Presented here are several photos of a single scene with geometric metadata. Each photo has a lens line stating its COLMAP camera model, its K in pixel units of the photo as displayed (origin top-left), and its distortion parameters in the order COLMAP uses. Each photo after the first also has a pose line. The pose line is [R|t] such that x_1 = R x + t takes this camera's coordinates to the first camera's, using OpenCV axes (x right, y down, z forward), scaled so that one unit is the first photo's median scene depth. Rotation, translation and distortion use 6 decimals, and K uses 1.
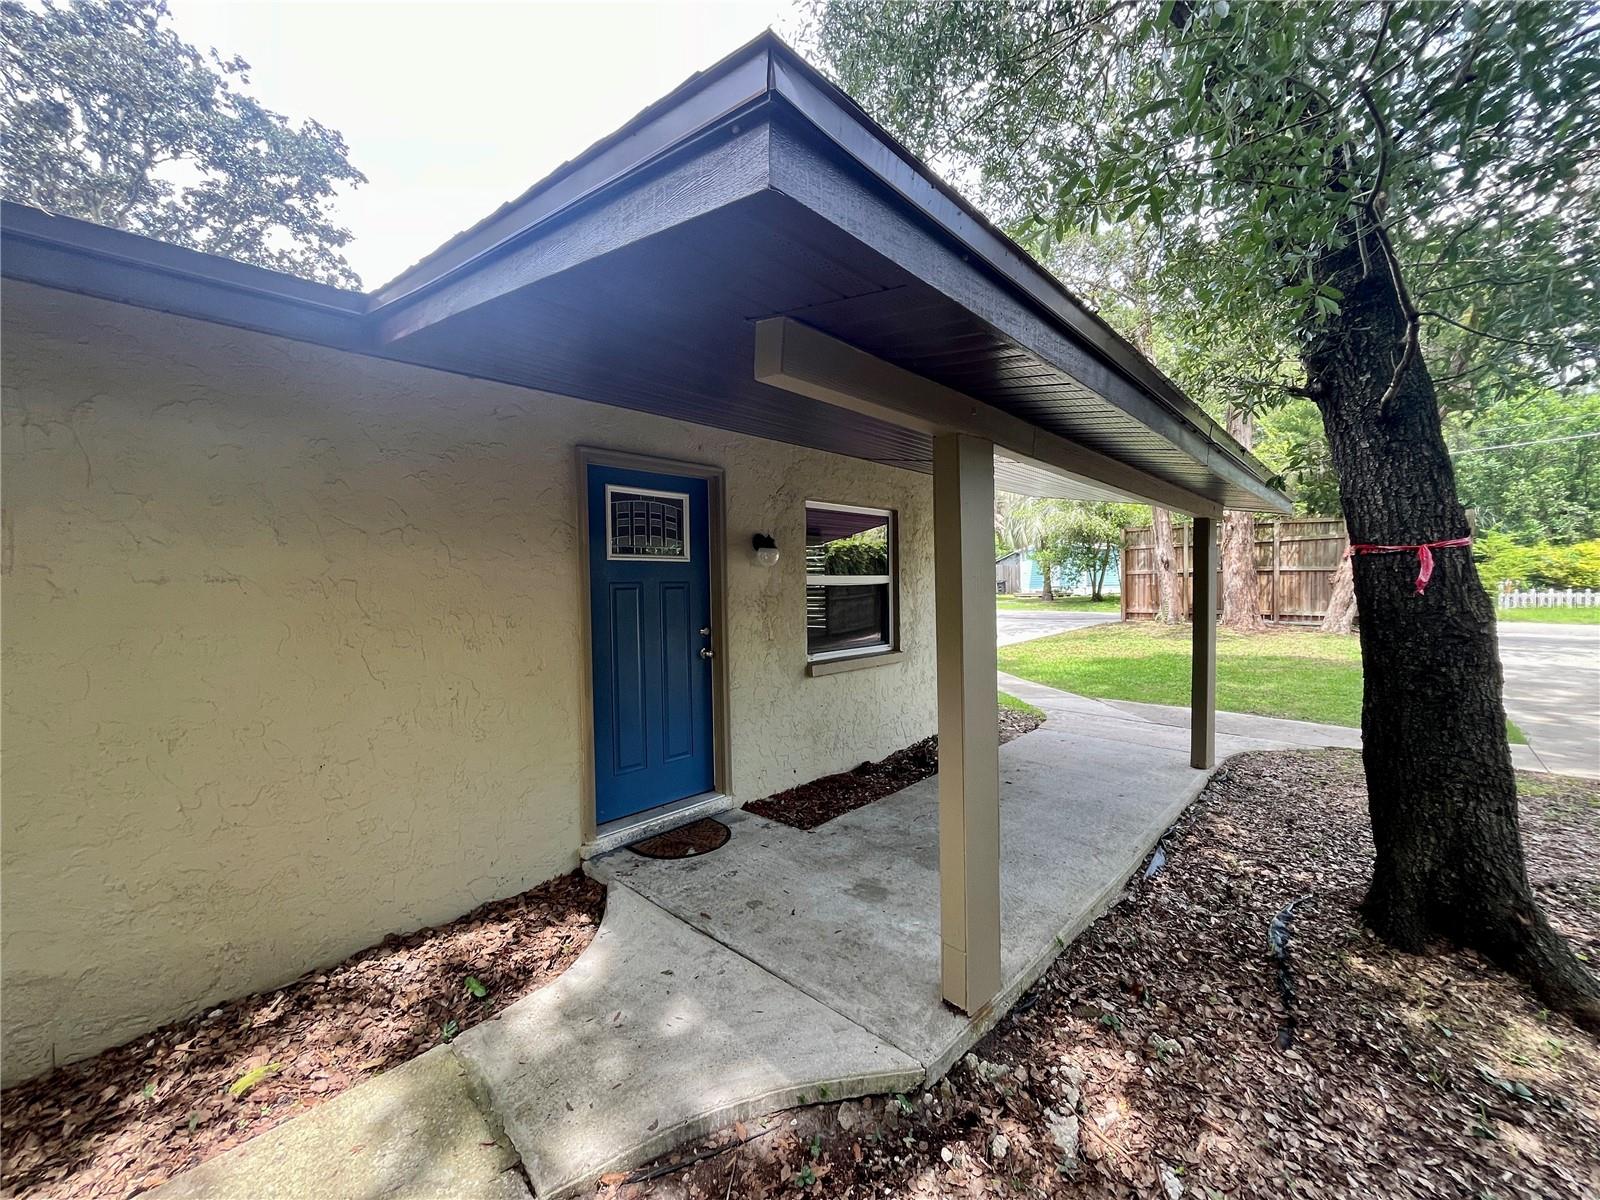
lens RADIAL K [[646.8, 0, 786.7], [0, 646.8, 597.3], [0, 0, 1]] dist [0.002726, 0.000326]
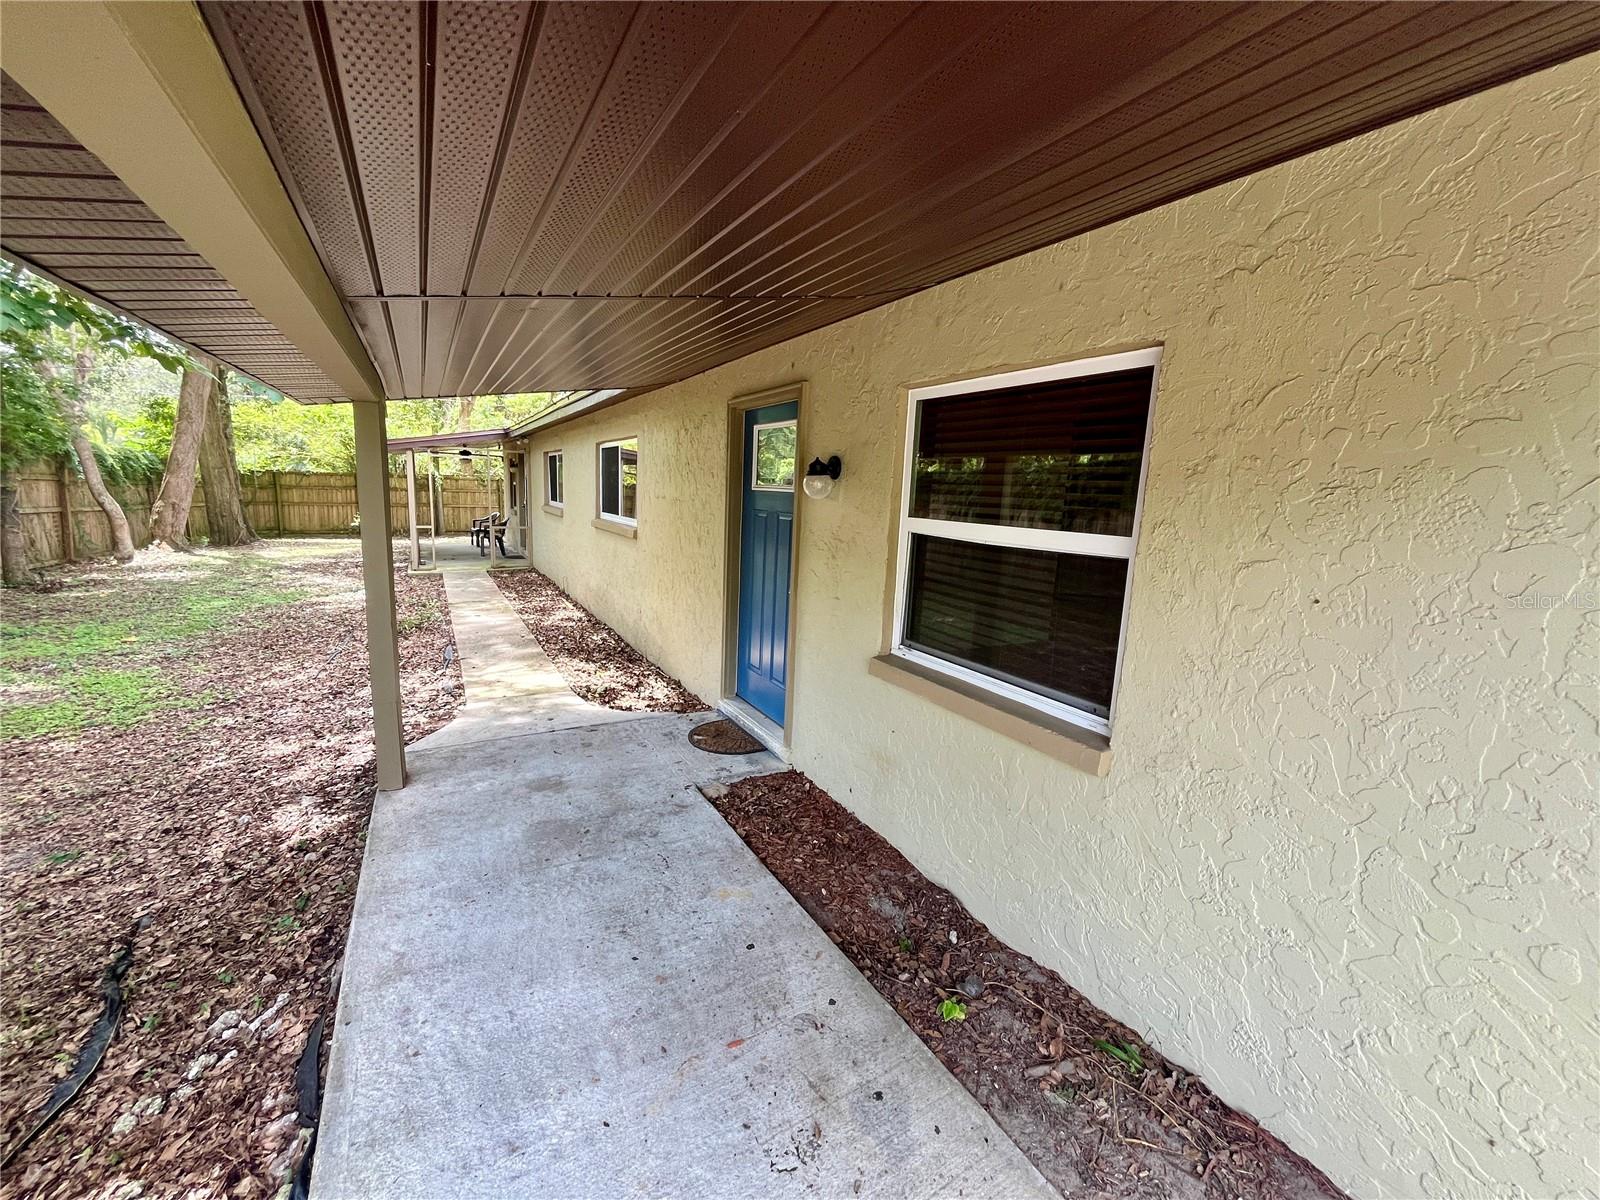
lens RADIAL K [[646.8, 0, 784.1], [0, 646.8, 606.6], [0, 0, 1]] dist [0.002726, 0.000326]
pose [[-0.299941, 0.170413, -0.938613, 0.998667], [-0.064644, 0.978022, 0.198226, -0.098985], [0.951765, 0.120132, -0.282332, 1.656177]]
